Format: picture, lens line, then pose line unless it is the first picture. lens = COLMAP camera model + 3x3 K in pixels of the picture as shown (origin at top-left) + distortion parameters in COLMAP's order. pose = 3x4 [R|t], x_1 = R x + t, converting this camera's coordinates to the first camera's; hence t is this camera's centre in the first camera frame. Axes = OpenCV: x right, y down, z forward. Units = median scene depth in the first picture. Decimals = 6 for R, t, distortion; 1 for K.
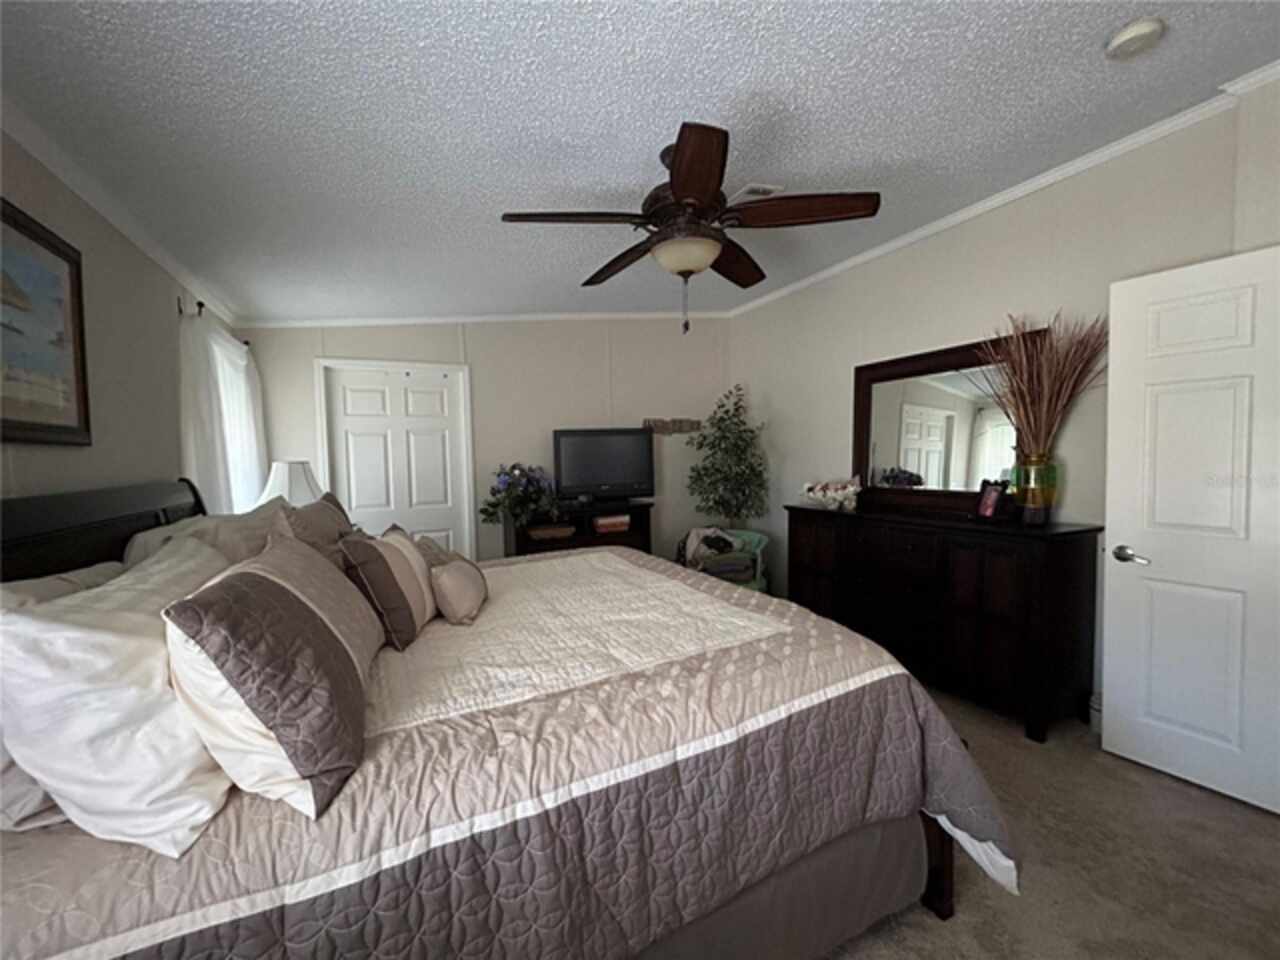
lens RADIAL K [[521.7, 0, 636.4], [0, 521.7, 477.7], [0, 0, 1]] dist [-0.001627, -0.000154]
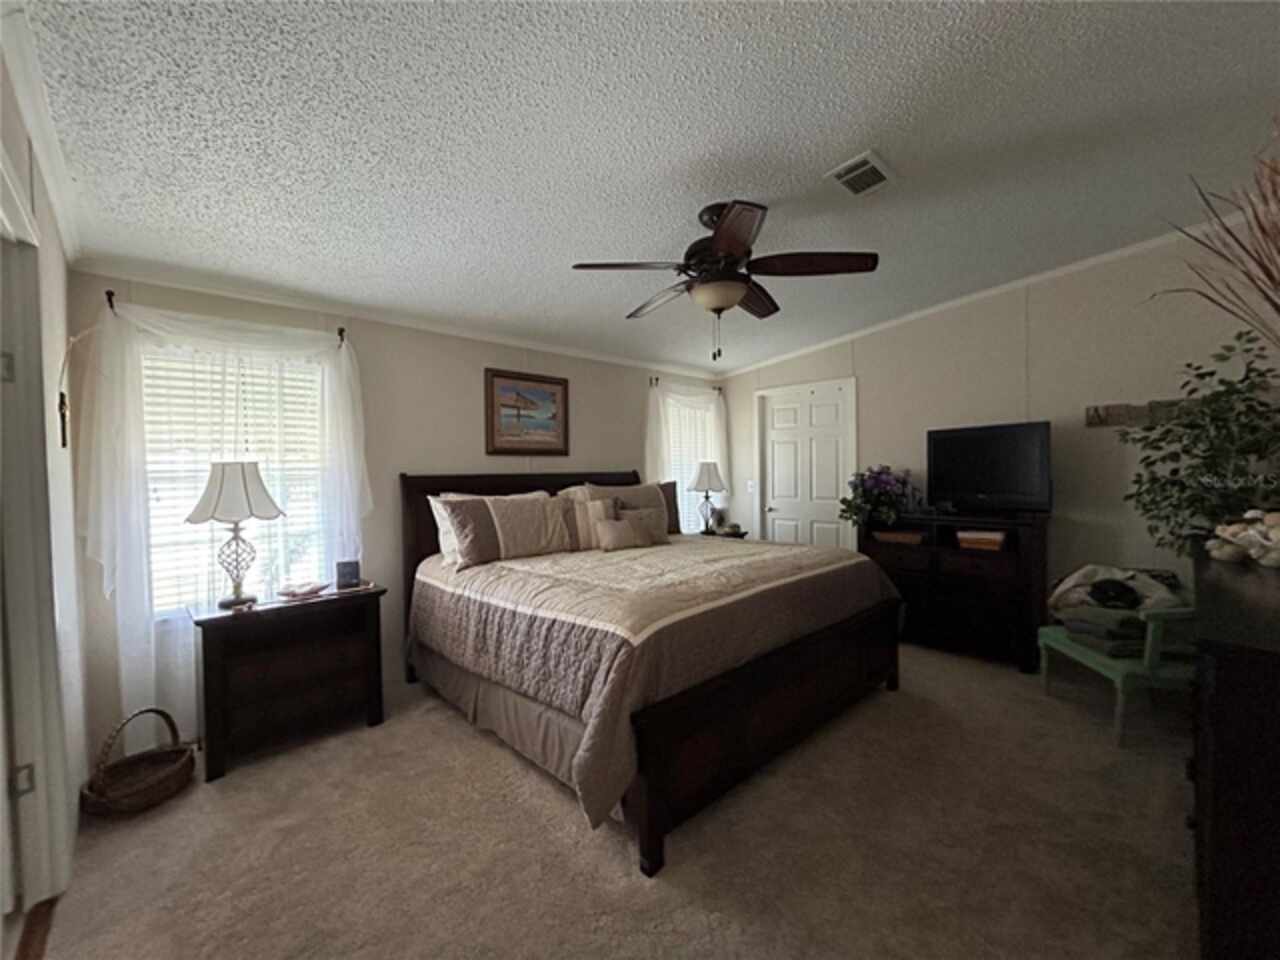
lens RADIAL K [[521.7, 0, 636.4], [0, 521.7, 477.7], [0, 0, 1]] dist [-0.001627, -0.000154]
pose [[0.304648, 0.035953, -0.951786, 0.835116], [-0.036027, 0.999007, 0.026205, -0.019362], [0.951784, 0.026307, 0.305640, 0.314462]]
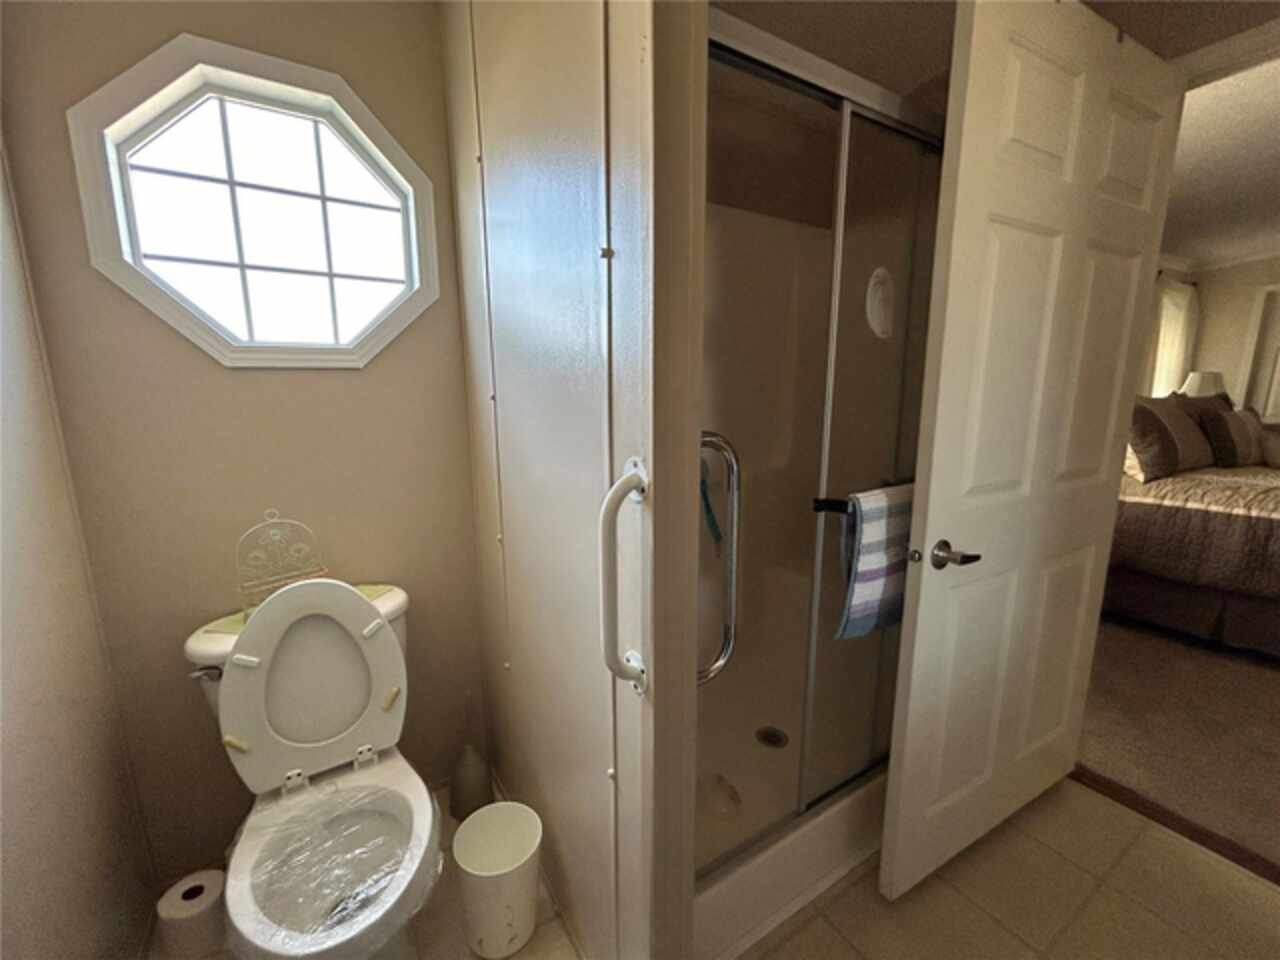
lens RADIAL K [[517.7, 0, 638.1], [0, 517.7, 477.1], [0, 0, 1]] dist [-0.004045, -0.000255]
pose [[0.100698, 0.196059, -0.975408, 0.594918], [-0.049245, 0.980172, 0.191933, 0.055906], [0.993698, 0.028706, 0.108356, -0.665556]]
